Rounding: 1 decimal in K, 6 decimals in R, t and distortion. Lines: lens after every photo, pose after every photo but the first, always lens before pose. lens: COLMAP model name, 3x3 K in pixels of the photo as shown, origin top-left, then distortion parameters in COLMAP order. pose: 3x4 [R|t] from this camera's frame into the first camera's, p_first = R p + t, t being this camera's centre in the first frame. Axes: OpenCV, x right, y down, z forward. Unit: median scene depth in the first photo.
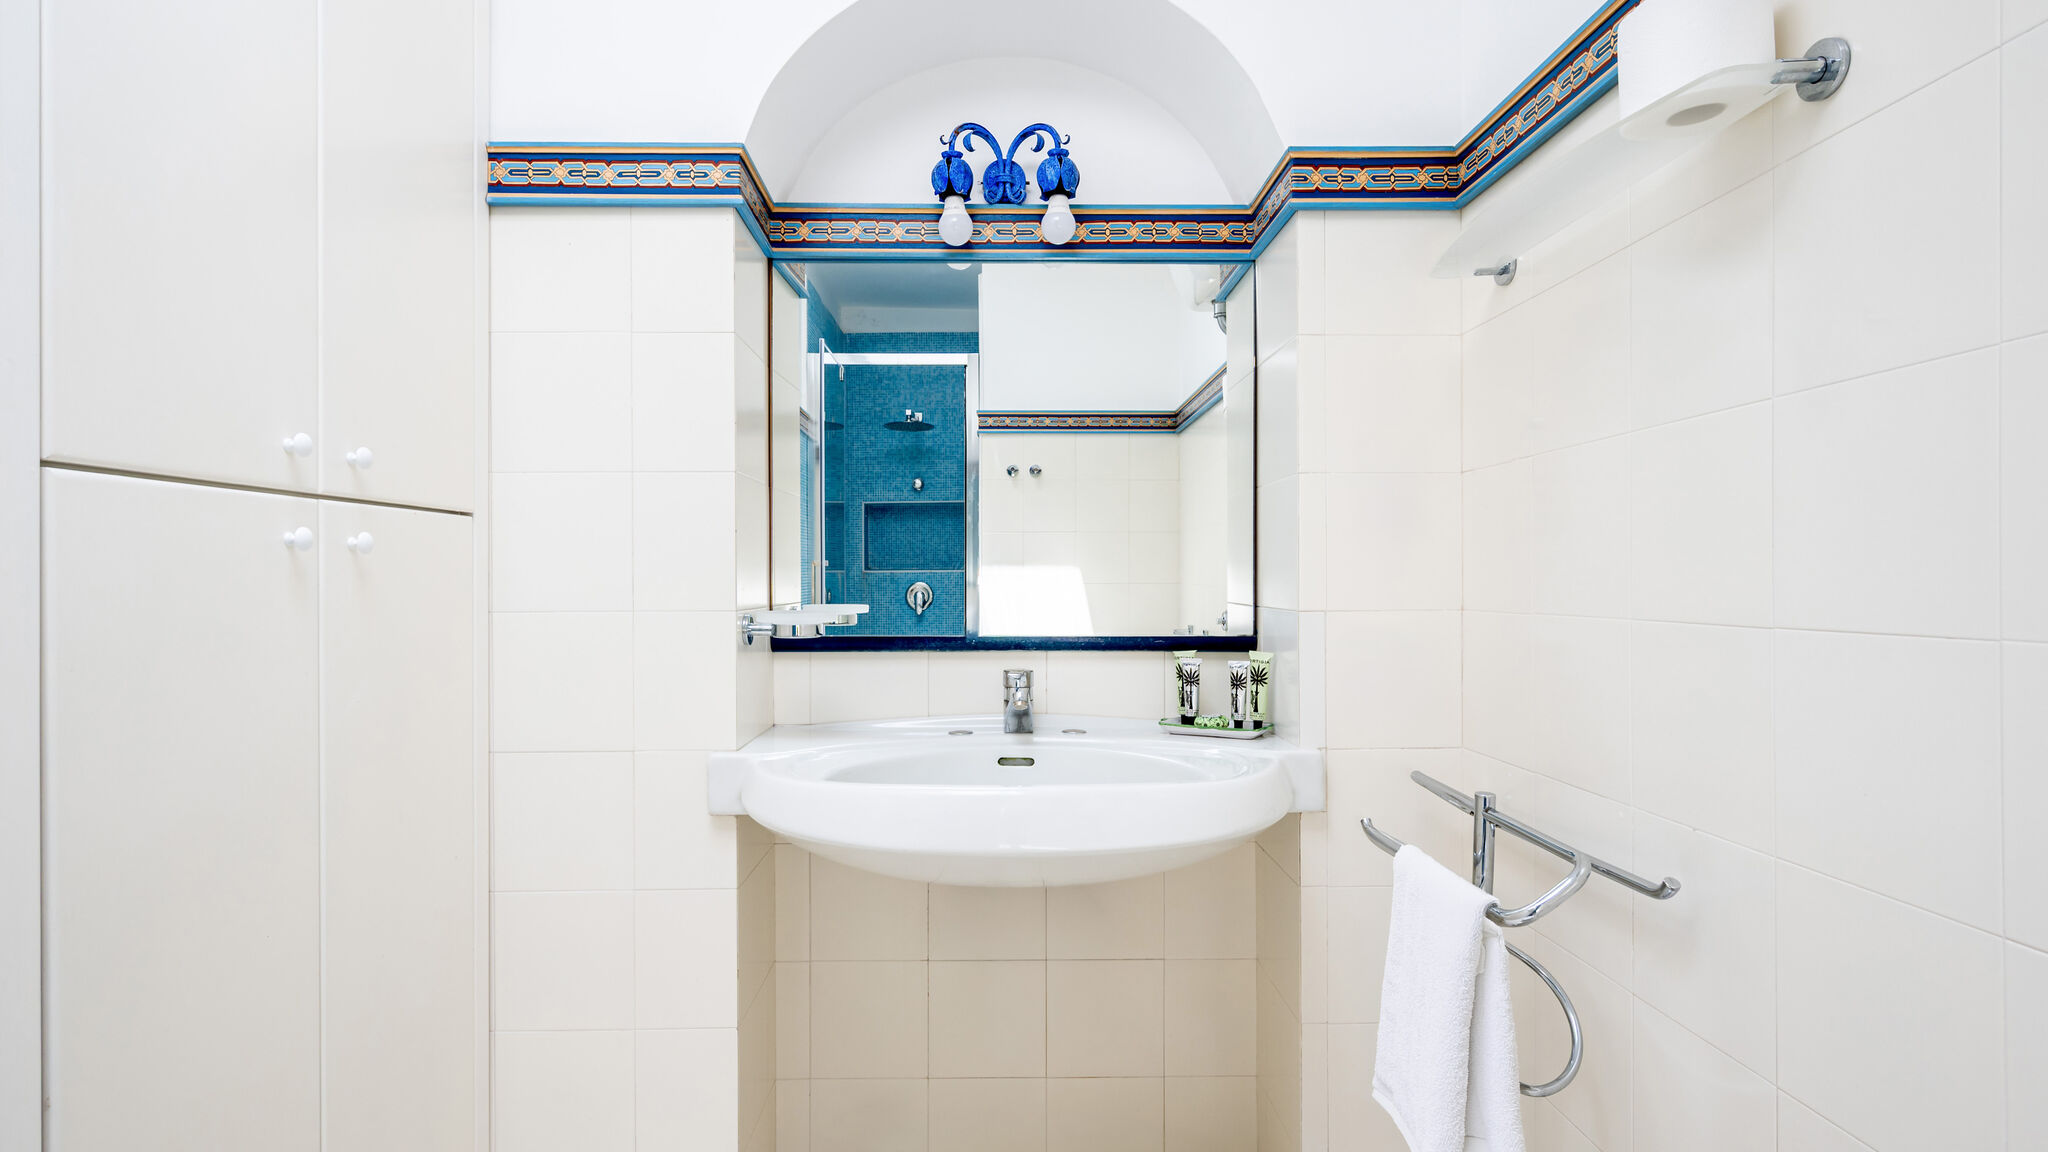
lens RADIAL K [[1062.5, 0, 1024.0], [0, 1062.5, 576.0], [0, 0, 1]] dist [-0.000048, -0.000520]
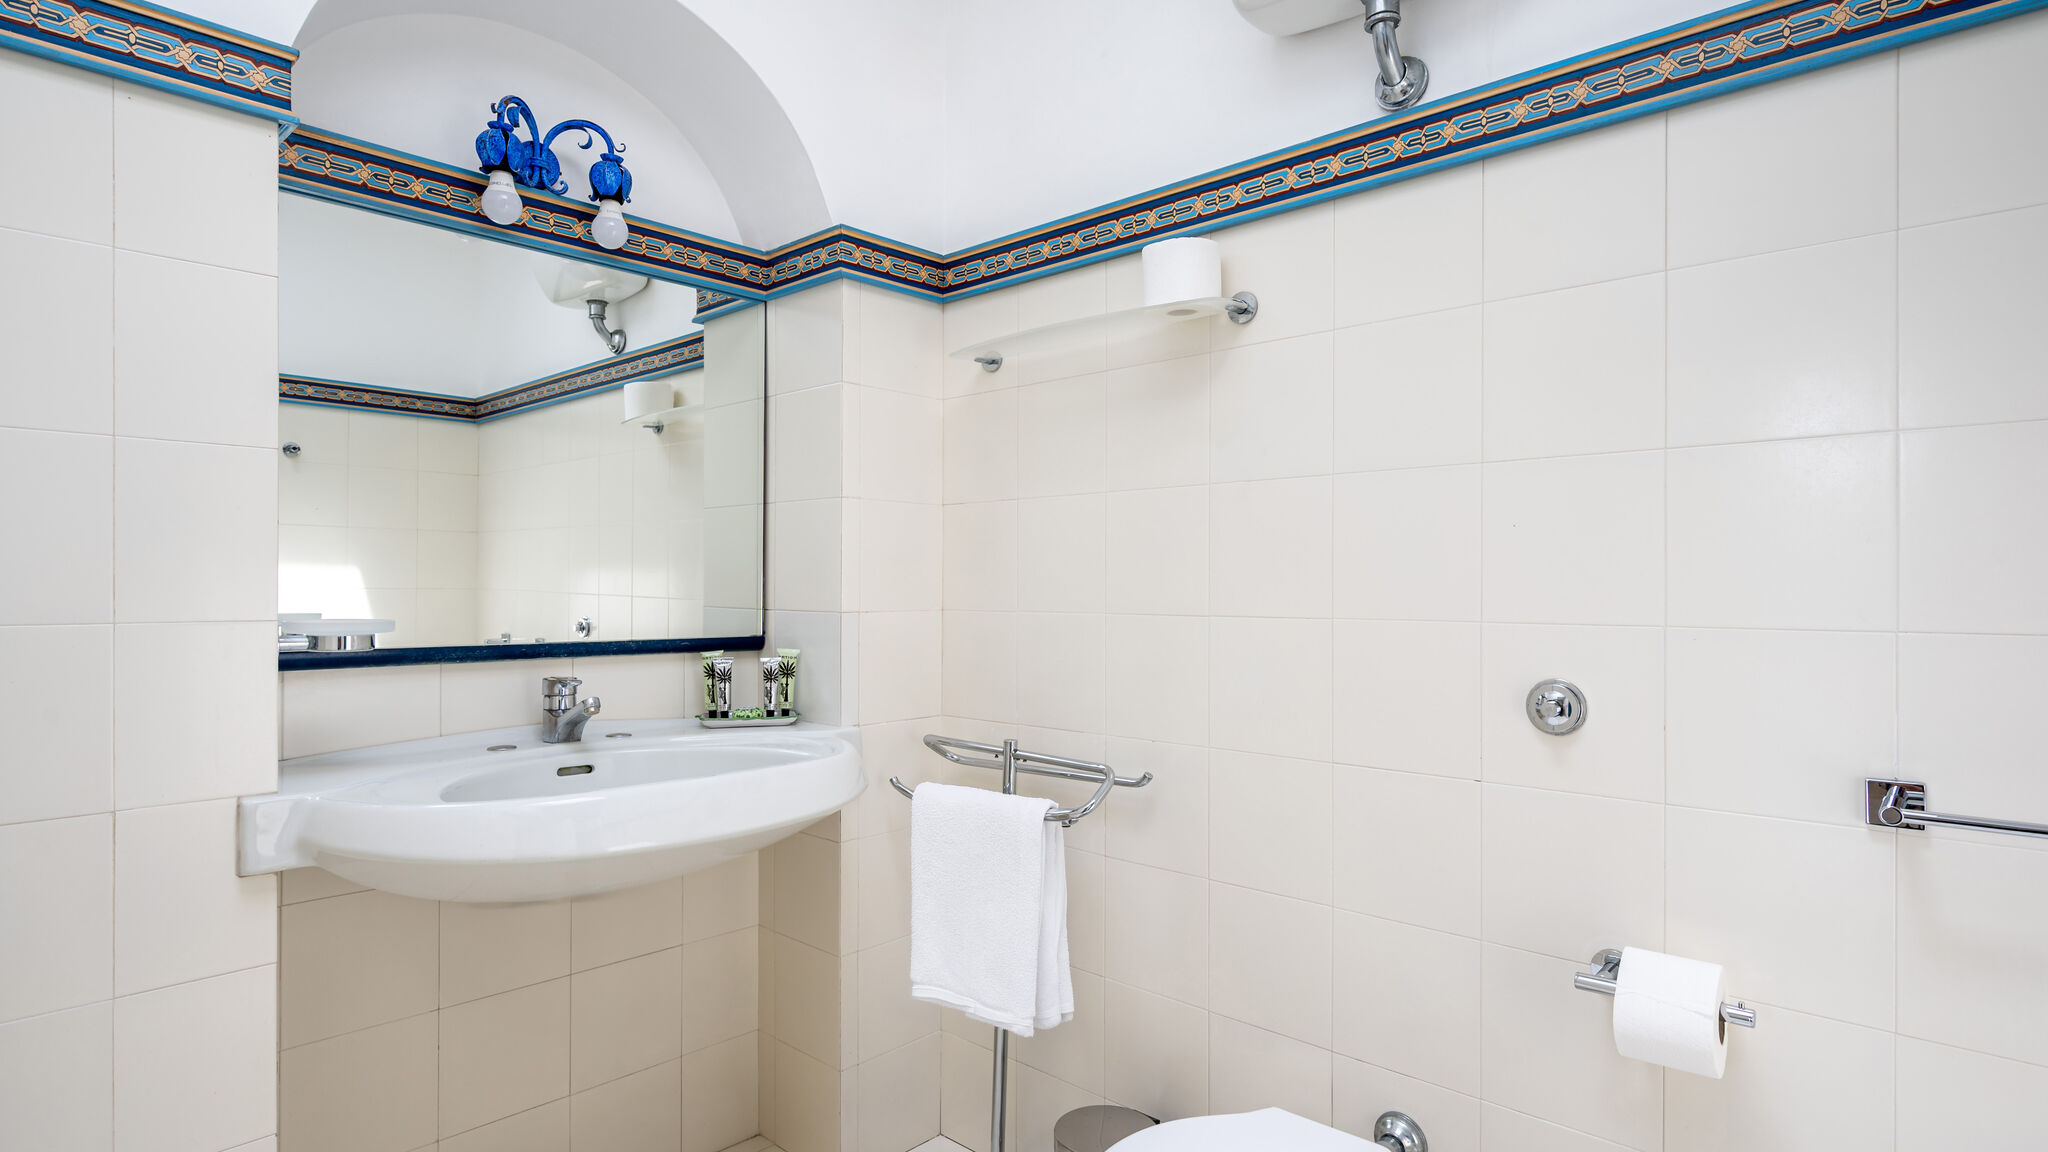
lens RADIAL K [[1160.3, 0, 1024.0], [0, 1160.3, 576.0], [0, 0, 1]] dist [0.000591, -0.001010]
pose [[0.654372, 0.012045, 0.756077, -0.536527], [-0.008302, 0.999927, -0.008744, 0.001852], [-0.756127, -0.000555, 0.654424, -0.009895]]
